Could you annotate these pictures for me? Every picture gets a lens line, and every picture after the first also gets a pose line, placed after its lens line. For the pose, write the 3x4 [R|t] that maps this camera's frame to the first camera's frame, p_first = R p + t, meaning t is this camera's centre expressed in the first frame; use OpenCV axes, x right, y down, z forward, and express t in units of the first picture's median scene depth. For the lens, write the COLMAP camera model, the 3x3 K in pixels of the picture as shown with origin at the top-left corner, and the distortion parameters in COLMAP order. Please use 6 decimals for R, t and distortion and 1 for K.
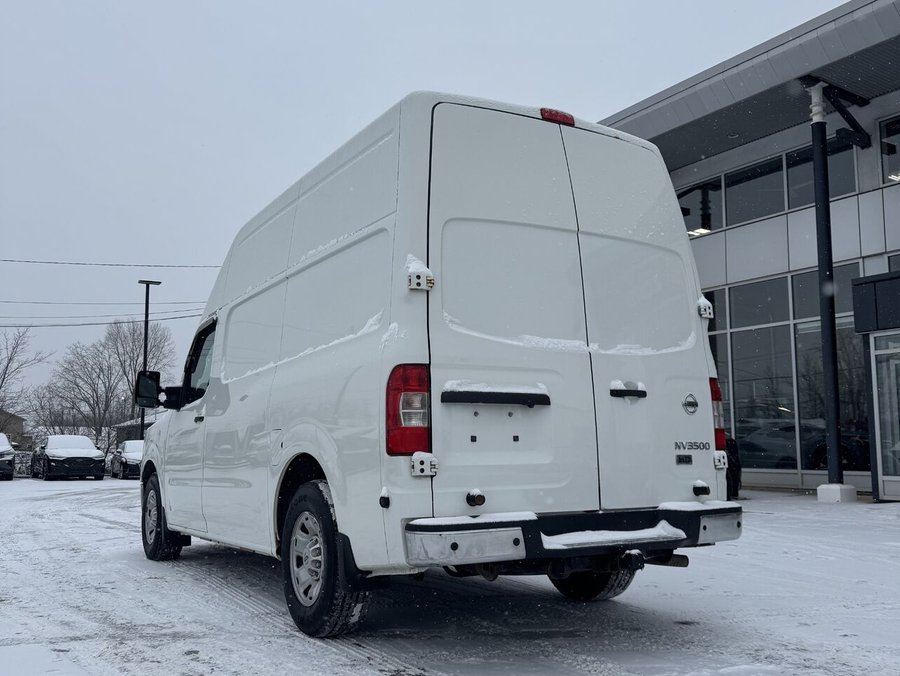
lens RADIAL K [[880.2, 0, 458.1], [0, 880.2, 339.1], [0, 0, 1]] dist [0.118980, -0.215915]
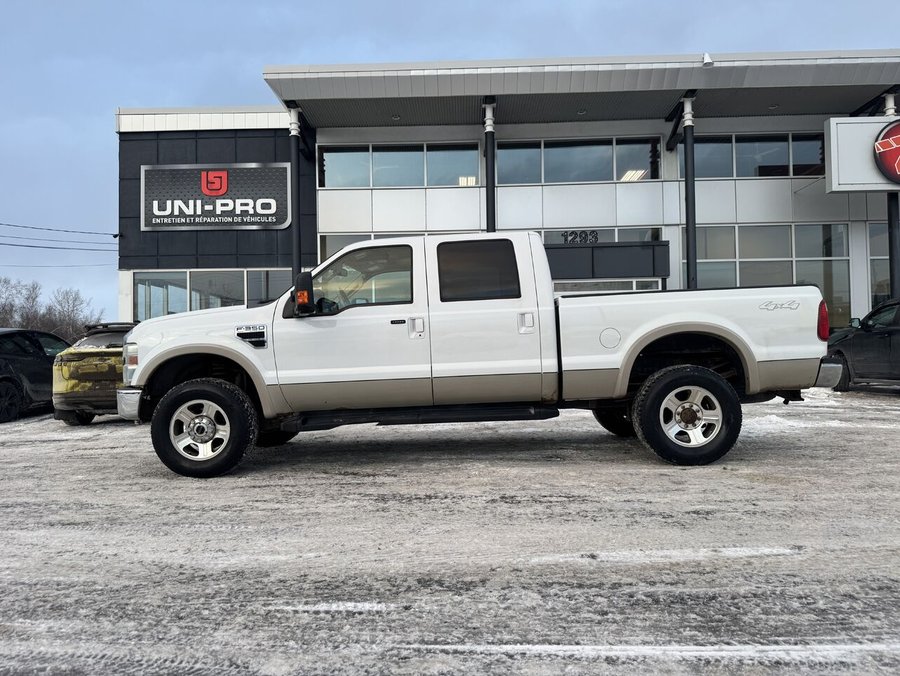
lens RADIAL K [[878.8, 0, 447.5], [0, 878.8, 341.6], [0, 0, 1]] dist [0.118614, -0.215051]
pose [[0.578958, 0.068287, 0.812493, -0.324566], [-0.094743, 0.995371, -0.016145, 0.053089], [-0.809834, -0.067631, 0.582747, 0.079517]]
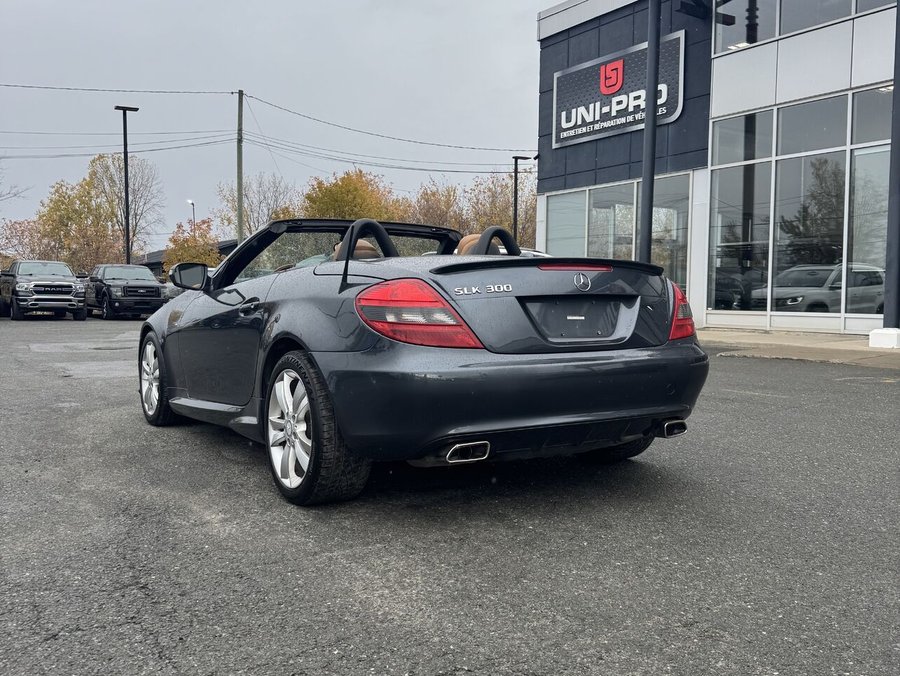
lens RADIAL K [[877.8, 0, 461.4], [0, 877.8, 341.1], [0, 0, 1]] dist [0.169592, -0.372504]
pose [[0.999927, 0.008422, 0.008628, -0.006411], [-0.009794, 0.984713, 0.173911, 0.008846], [-0.007031, -0.173983, 0.984724, 0.045741]]
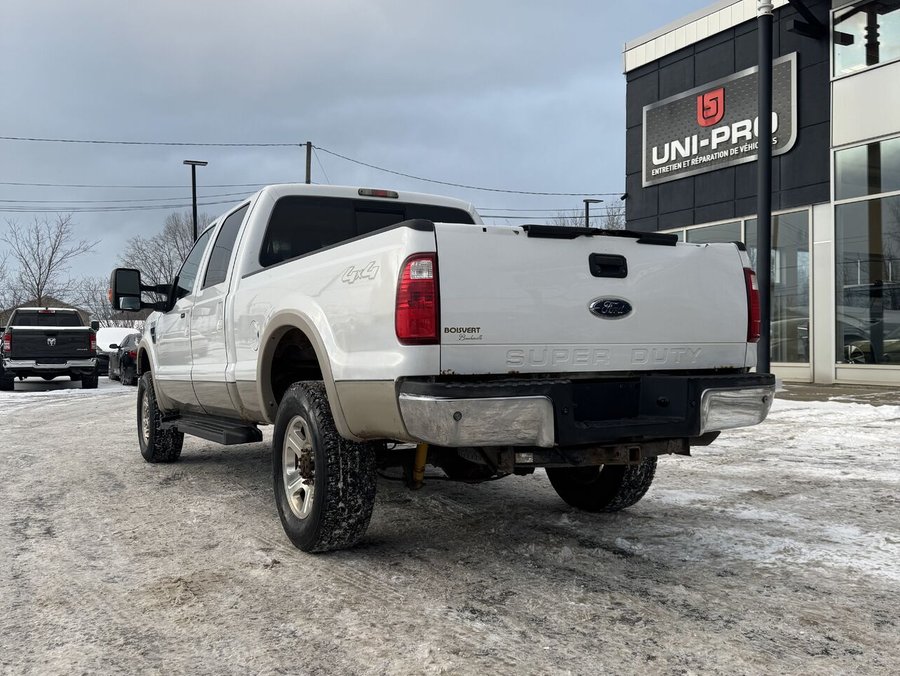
lens RADIAL K [[877.0, 0, 449.6], [0, 877.0, 335.6], [0, 0, 1]] dist [0.122119, -0.212699]
pose [[0.997318, -0.005411, -0.072984, -0.020014], [0.013918, 0.993086, 0.116560, 0.009984], [0.071848, -0.117263, 0.990498, 0.092558]]
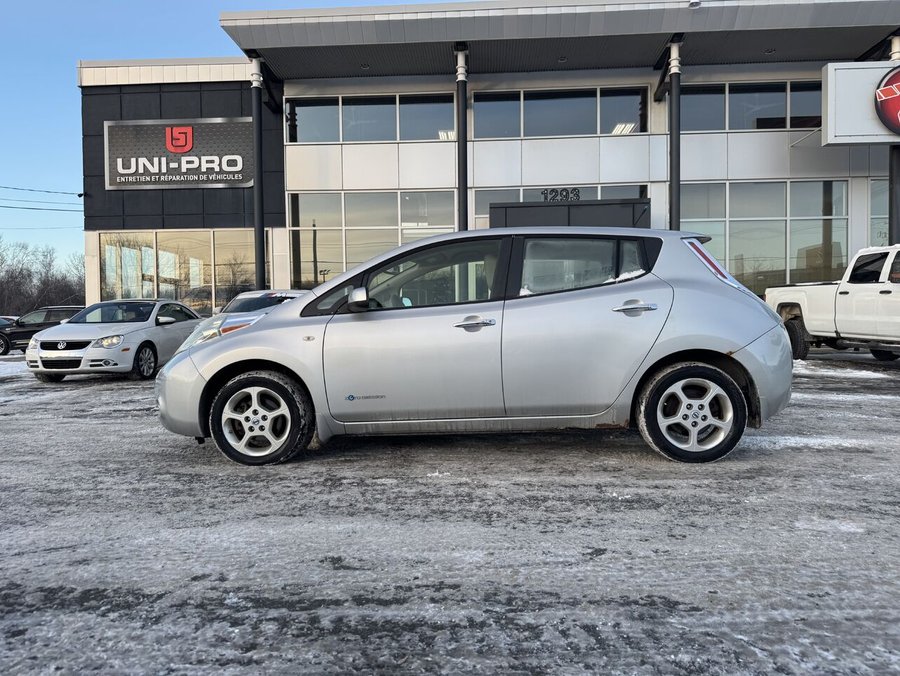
lens RADIAL K [[870.1, 0, 449.6], [0, 870.1, 376.0], [0, 0, 1]] dist [0.029628, -0.010485]
pose [[0.611778, 0.006806, 0.791000, -0.273964], [-0.097435, 0.992997, 0.066815, 0.049152], [-0.785006, -0.117947, 0.608157, 0.061342]]
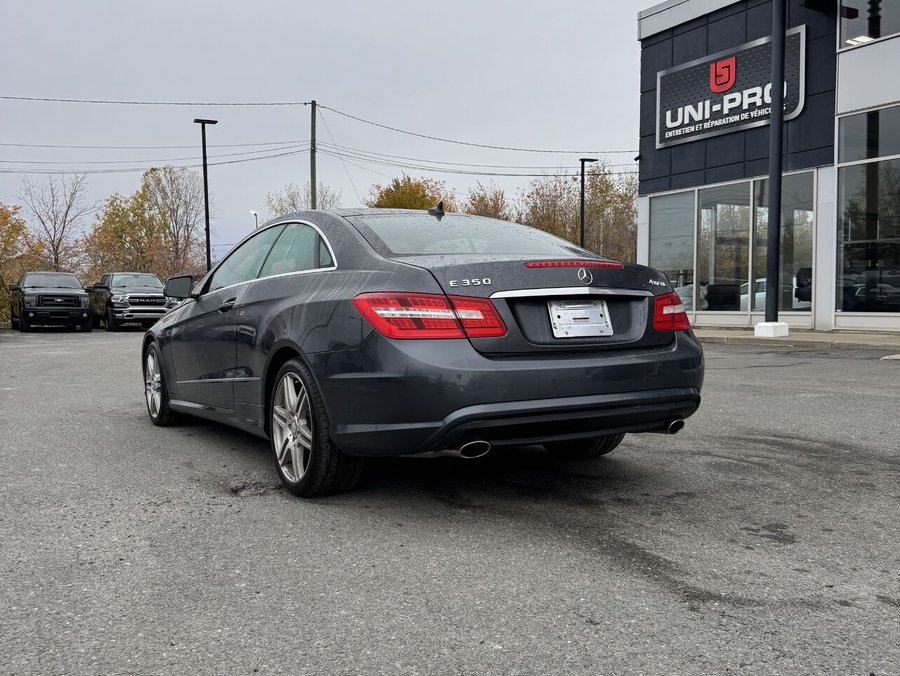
lens RADIAL K [[885.3, 0, 448.5], [0, 885.3, 346.6], [0, 0, 1]] dist [0.079016, -0.131799]
pose [[0.998919, -0.003378, -0.046352, -0.049027], [0.011403, 0.984682, 0.173986, 0.008737], [0.045054, -0.174326, 0.983657, 0.048690]]
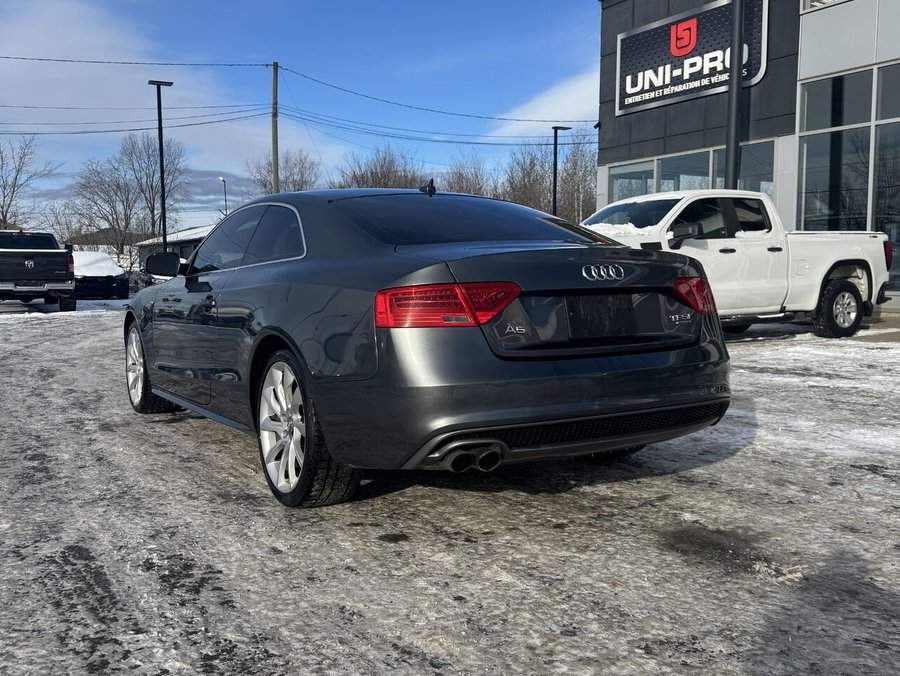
lens RADIAL K [[882.2, 0, 448.4], [0, 882.2, 339.4], [0, 0, 1]] dist [0.090270, -0.170632]
pose [[0.999528, 0.003656, -0.030503, -0.027733], [0.002544, 0.979634, 0.200776, 0.009463], [0.030616, -0.200759, 0.979162, 0.074996]]
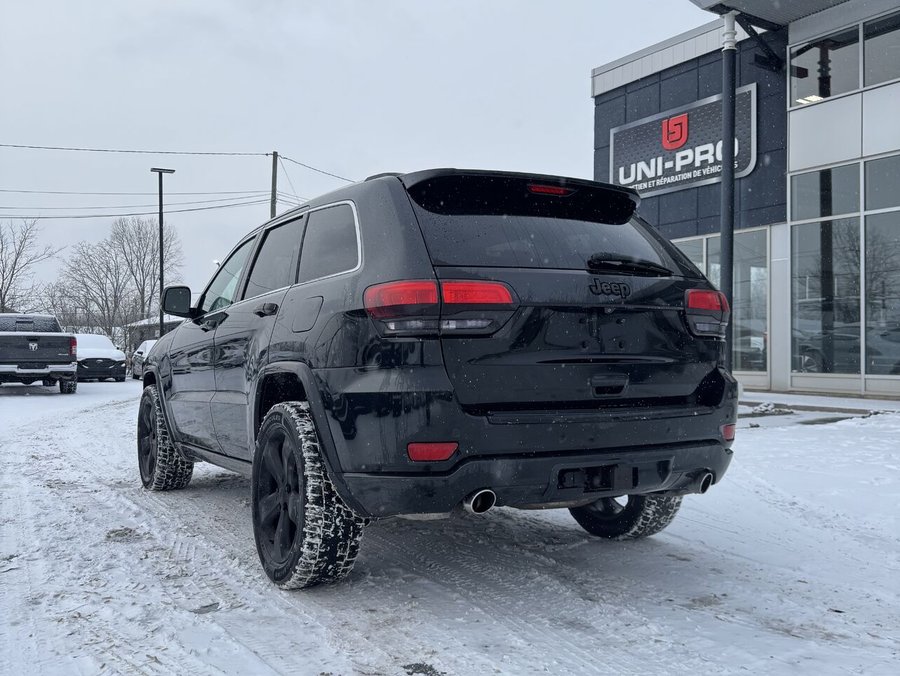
lens RADIAL K [[874.8, 0, 445.8], [0, 874.8, 336.1], [0, 0, 1]] dist [0.191251, -0.428313]
pose [[0.999856, 0.002333, -0.016823, -0.036949], [-0.000520, 0.994259, 0.107000, 0.007820], [0.016976, -0.106976, 0.994117, 0.068454]]
